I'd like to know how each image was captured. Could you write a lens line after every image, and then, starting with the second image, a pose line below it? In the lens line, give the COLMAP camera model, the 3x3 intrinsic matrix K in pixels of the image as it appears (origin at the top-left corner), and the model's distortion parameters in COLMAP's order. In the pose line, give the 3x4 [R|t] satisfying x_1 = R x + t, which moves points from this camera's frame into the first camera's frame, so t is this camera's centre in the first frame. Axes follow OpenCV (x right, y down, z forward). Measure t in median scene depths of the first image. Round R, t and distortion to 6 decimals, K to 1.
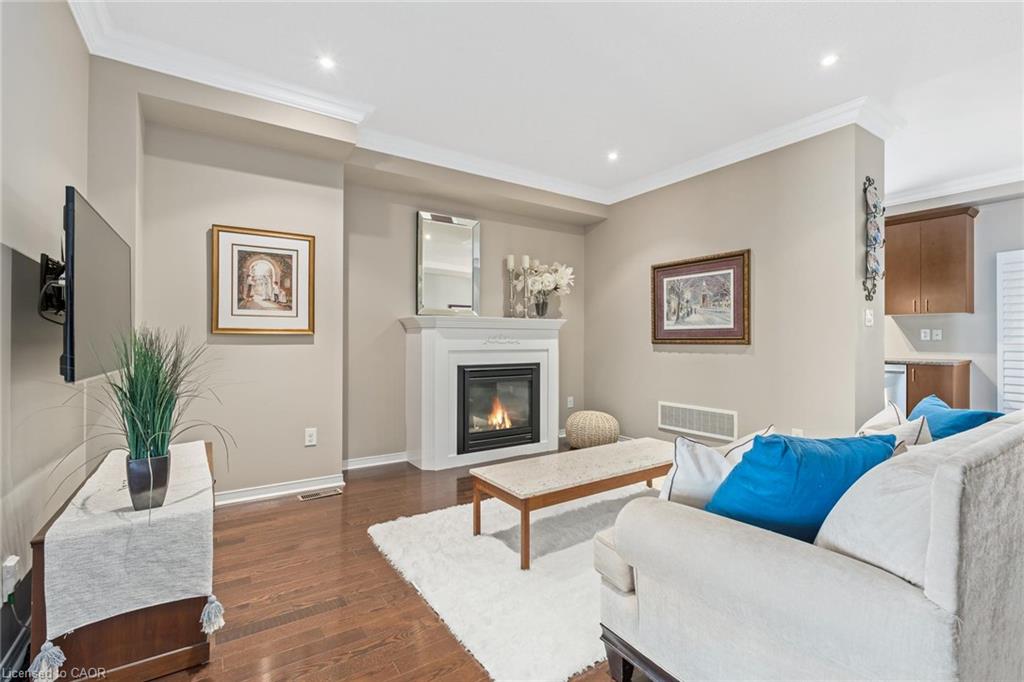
lens RADIAL K [[450.3, 0, 514.0], [0, 450.3, 338.4], [0, 0, 1]] dist [-0.001162, 0.000373]
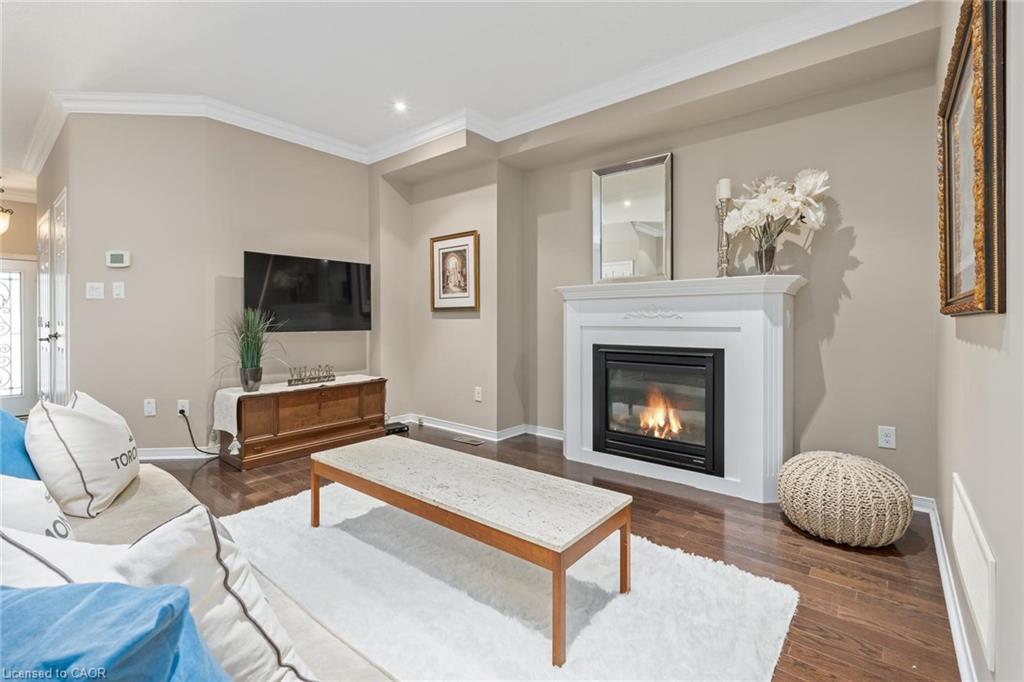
lens RADIAL K [[458.3, 0, 515.0], [0, 458.3, 319.7], [0, 0, 1]] dist [-0.000012, 0.000027]
pose [[0.292388, -0.000513, -0.956300, 0.709782], [0.009027, 0.999957, 0.002223, 0.012665], [0.956257, -0.009283, 0.292380, 0.670688]]
